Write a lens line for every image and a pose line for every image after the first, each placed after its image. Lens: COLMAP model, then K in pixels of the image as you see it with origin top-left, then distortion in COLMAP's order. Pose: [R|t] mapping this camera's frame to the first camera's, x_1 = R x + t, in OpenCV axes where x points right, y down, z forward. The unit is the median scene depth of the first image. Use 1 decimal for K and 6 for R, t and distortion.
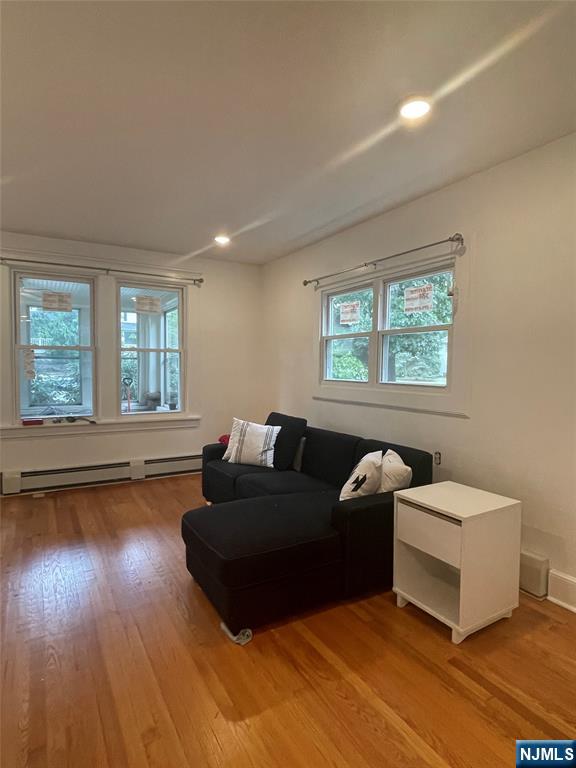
lens RADIAL K [[427.9, 0, 284.8], [0, 427.9, 386.9], [0, 0, 1]] dist [0.011043, -0.011018]
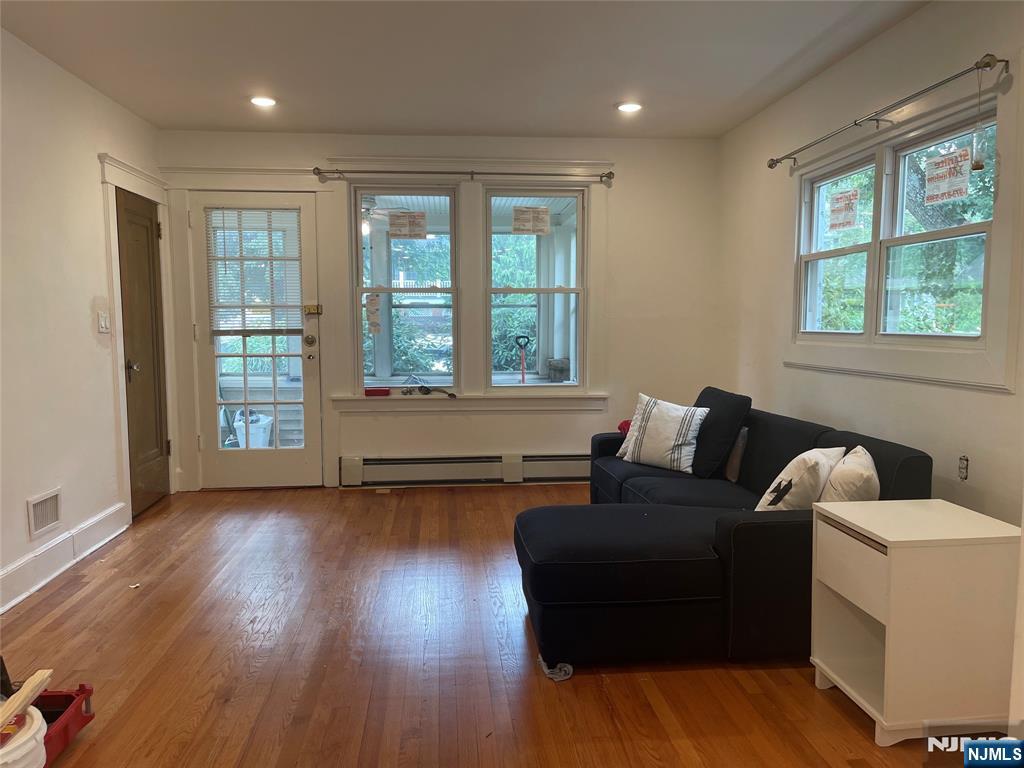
lens RADIAL K [[770.9, 0, 508.8], [0, 770.9, 388.7], [0, 0, 1]] dist [0.080551, -0.095406]
pose [[0.905848, 0.025581, -0.422829, 0.187549], [-0.010127, 0.999197, 0.038756, 0.023558], [0.423481, -0.030825, 0.905380, -0.113762]]
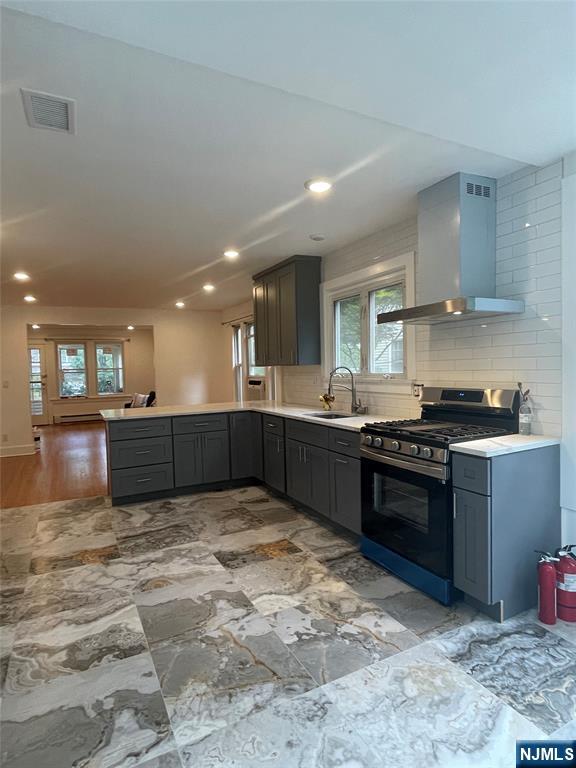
lens RADIAL K [[427.9, 0, 284.8], [0, 427.9, 386.9], [0, 0, 1]] dist [0.011043, -0.011018]
pose [[0.998200, -0.033599, -0.049687, 0.974684], [0.033315, 0.999423, -0.006547, 0.082179], [0.049878, 0.004880, 0.998743, -1.699183]]
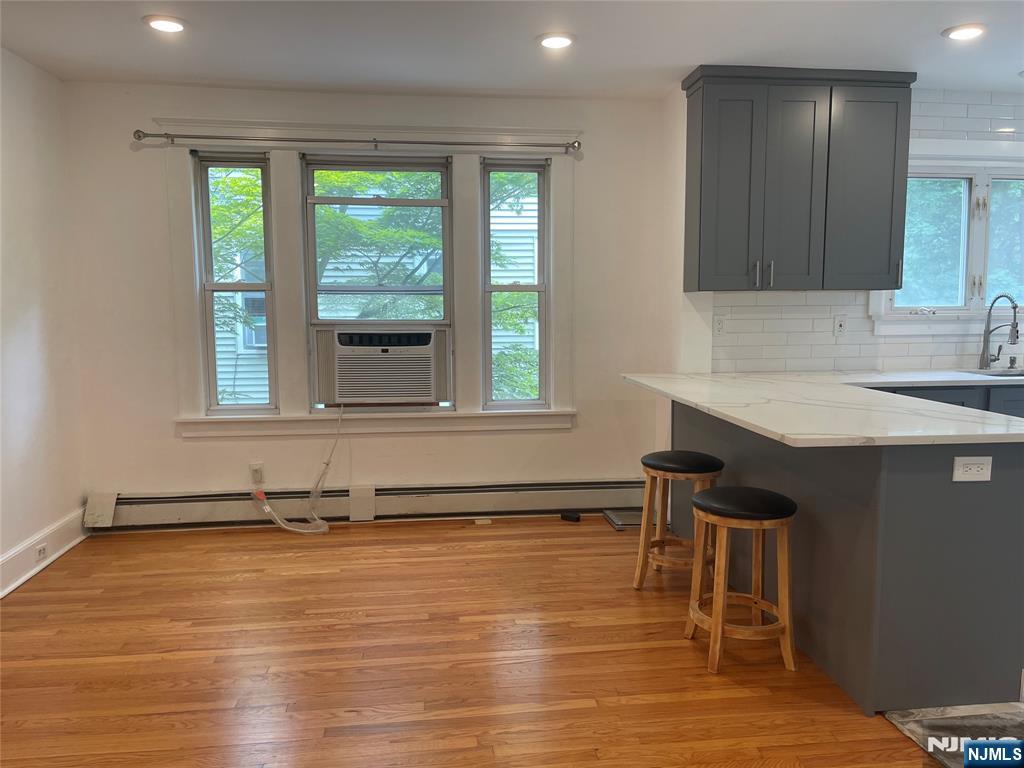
lens RADIAL K [[771.3, 0, 518.4], [0, 771.3, 389.1], [0, 0, 1]] dist [0.056188, -0.057056]
pose [[0.388623, -0.113722, 0.914352, -0.208021], [0.056522, 0.993428, 0.099533, 0.019634], [-0.919661, 0.013000, 0.392497, -0.548160]]
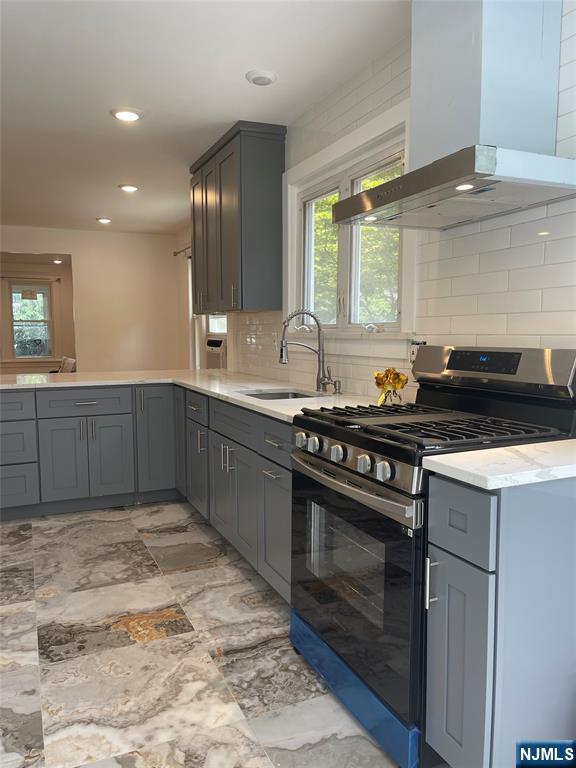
lens RADIAL K [[578.5, 0, 283.4], [0, 578.5, 390.5], [0, 0, 1]] dist [0.056188, -0.057056]
pose [[0.995076, -0.002602, -0.099078, 1.107858], [0.007593, 0.998719, 0.050034, 0.100316], [0.098821, -0.050540, 0.993821, -1.497596]]
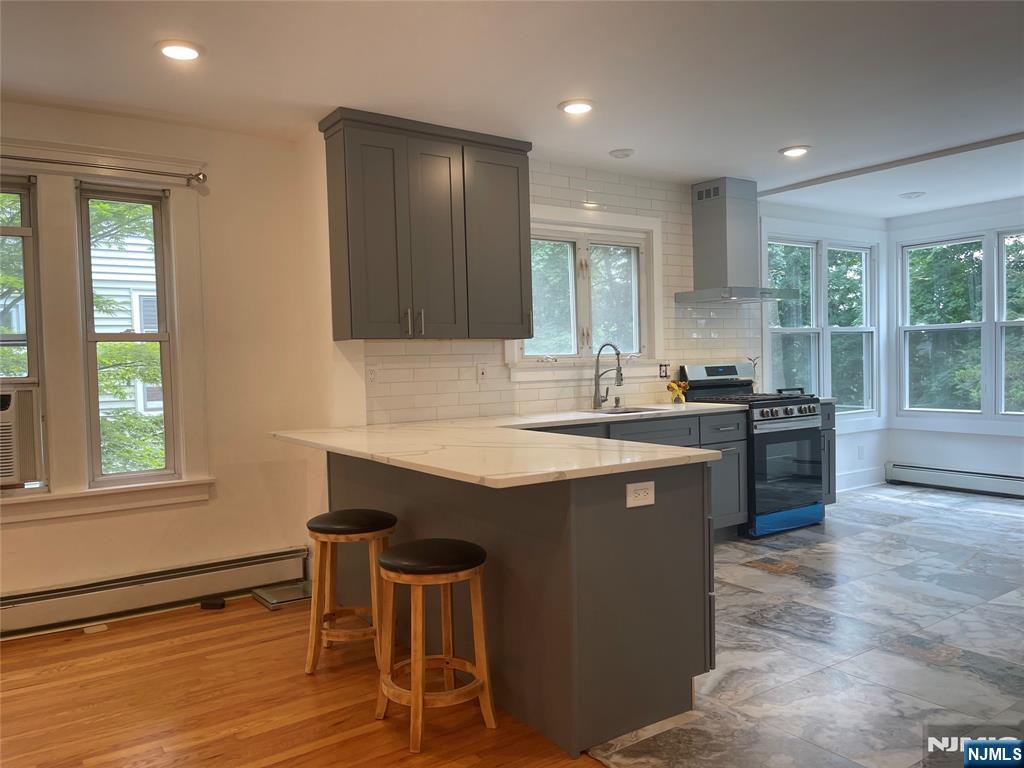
lens RADIAL K [[770.9, 0, 508.8], [0, 770.9, 388.7], [0, 0, 1]] dist [0.080551, -0.095406]
pose [[-0.083688, -0.045297, 0.995462, -0.151093], [0.074445, 0.995891, 0.051575, 0.032772], [-0.993707, 0.078423, -0.079972, -0.479937]]
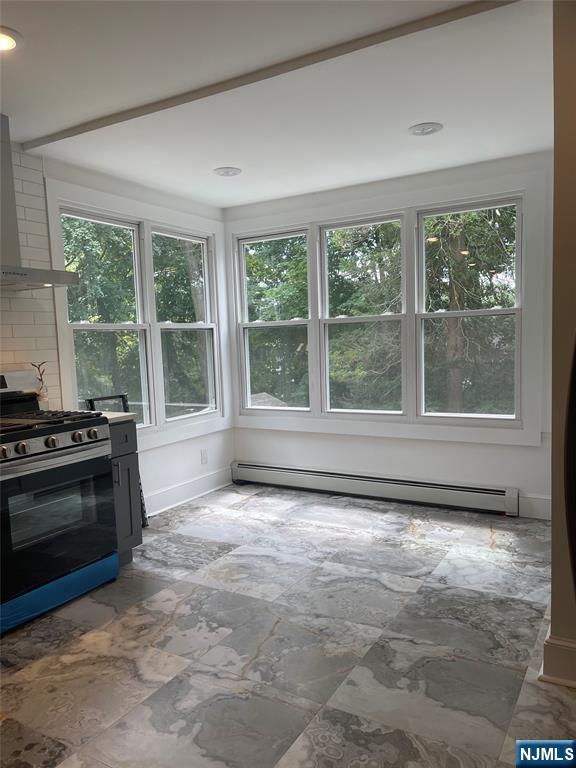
lens RADIAL K [[578.5, 0, 283.4], [0, 578.5, 390.5], [0, 0, 1]] dist [0.056188, -0.057056]
pose [[-0.490879, -0.069321, 0.868466, 0.374916], [0.075776, 0.989655, 0.121825, 0.048274], [-0.867926, 0.125611, -0.480548, -0.961772]]
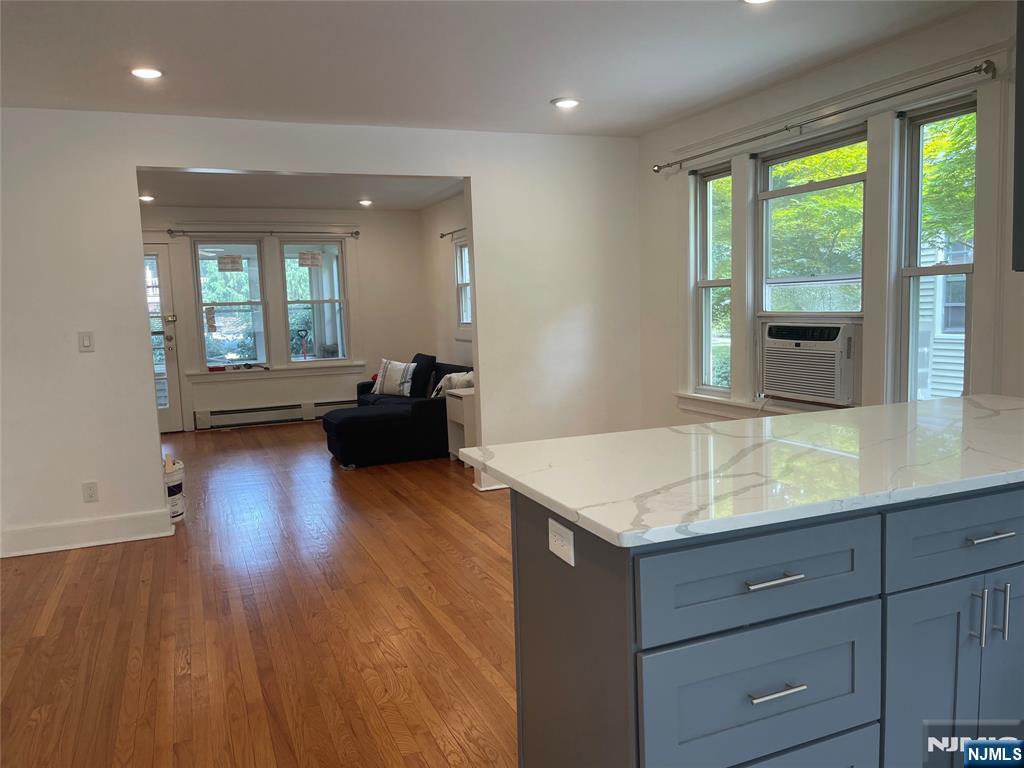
lens RADIAL K [[771.3, 0, 518.4], [0, 771.3, 389.1], [0, 0, 1]] dist [0.056188, -0.057056]
pose [[0.992514, -0.031316, -0.118046, 0.495707], [0.038260, 0.997639, 0.057030, 0.050093], [0.115982, -0.061120, 0.991369, -1.047843]]
